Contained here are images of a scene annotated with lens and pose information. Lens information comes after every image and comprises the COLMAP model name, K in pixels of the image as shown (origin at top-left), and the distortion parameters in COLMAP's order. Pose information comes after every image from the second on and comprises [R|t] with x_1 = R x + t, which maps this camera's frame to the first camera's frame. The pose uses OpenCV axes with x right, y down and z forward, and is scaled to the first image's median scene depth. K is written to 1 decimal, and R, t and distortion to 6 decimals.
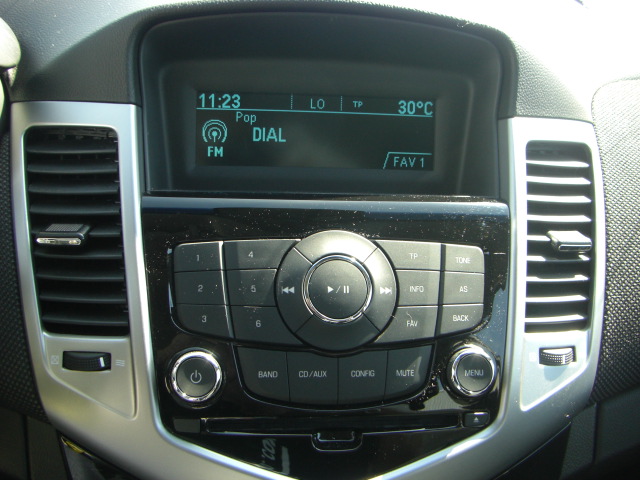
lens RADIAL K [[720.3, 0, 320.0], [0, 720.3, 240.0], [0, 0, 1]] dist [-0.191579, 0.143839]
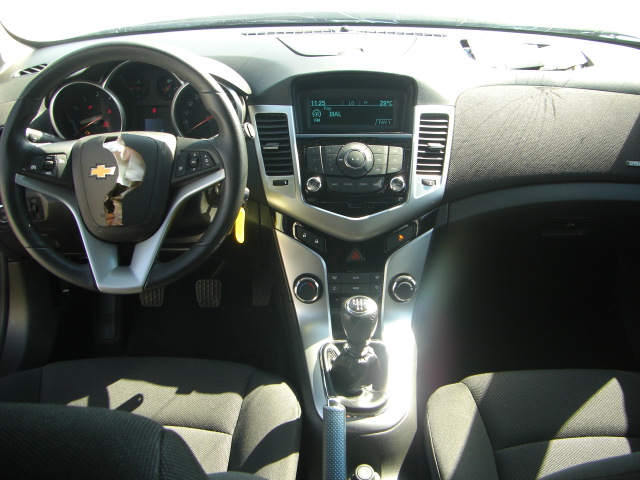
lens RADIAL K [[720.3, 0, 320.0], [0, 720.3, 240.0], [0, 0, 1]] dist [-0.191579, 0.143839]
pose [[0.993305, -0.011622, -0.114938, 0.225986], [0.015369, 0.999377, 0.031767, 0.313152], [0.114497, -0.033321, 0.992865, -2.208184]]
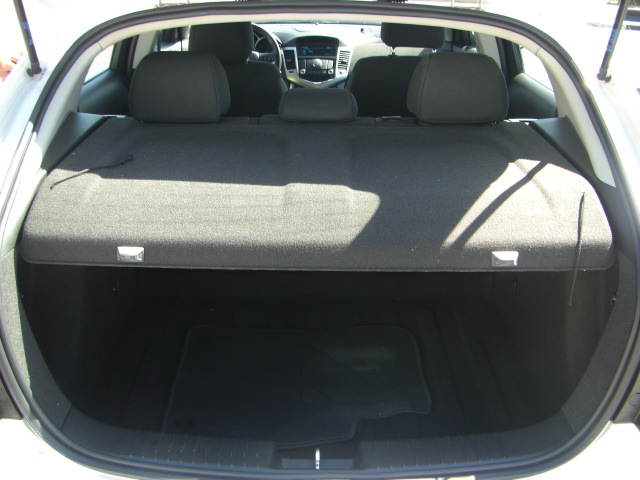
lens RADIAL K [[720.3, 0, 320.0], [0, 720.3, 240.0], [0, 0, 1]] dist [-0.191579, 0.143839]
pose [[0.993228, -0.005733, -0.116042, 1.123894], [0.003143, 0.999742, -0.022487, 2.557592], [0.116141, 0.021970, 0.992990, -8.194724]]
